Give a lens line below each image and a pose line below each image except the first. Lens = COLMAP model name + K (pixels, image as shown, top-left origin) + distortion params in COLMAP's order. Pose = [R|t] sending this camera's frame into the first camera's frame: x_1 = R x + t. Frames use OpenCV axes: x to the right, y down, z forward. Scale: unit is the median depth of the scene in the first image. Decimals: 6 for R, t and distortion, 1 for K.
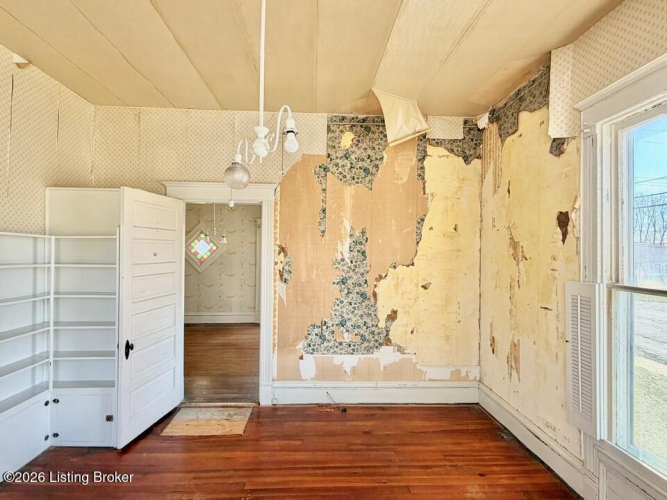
lens RADIAL K [[357.0, 0, 334.4], [0, 357.0, 250.2], [0, 0, 1]] dist [0.013331, 0.000364]
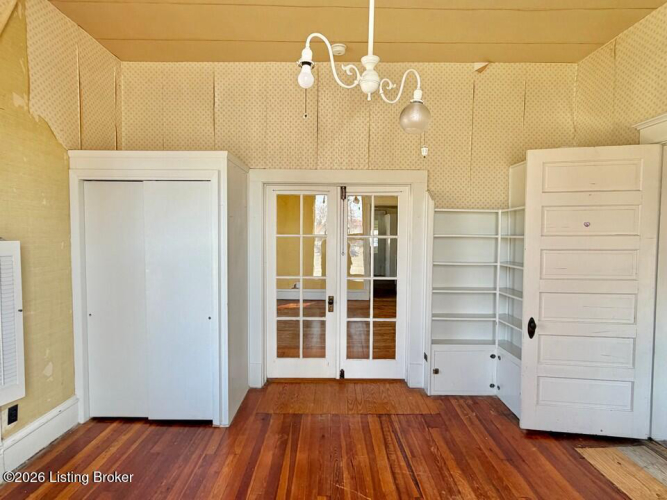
lens RADIAL K [[372.3, 0, 329.2], [0, 372.3, 250.0], [0, 0, 1]] dist [0.006021, 0.000603]
pose [[-0.060945, 0.032258, -0.997620, 0.359433], [0.000629, 0.999479, 0.032280, 0.041244], [0.998141, 0.001340, -0.060933, 0.485305]]
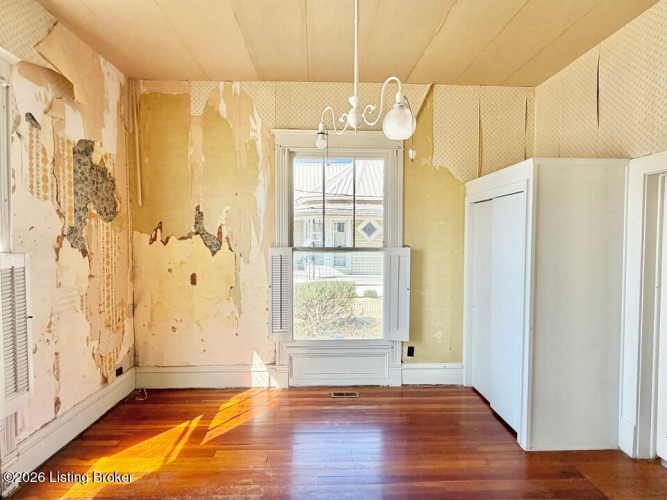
lens RADIAL K [[372.3, 0, 335.8], [0, 372.3, 251.6], [0, 0, 1]] dist [0.006021, 0.000603]
pose [[-0.999835, -0.014966, 0.010318, -0.031250], [-0.014640, 0.999414, 0.030950, 0.027186], [-0.010776, 0.030794, -0.999468, 0.965842]]
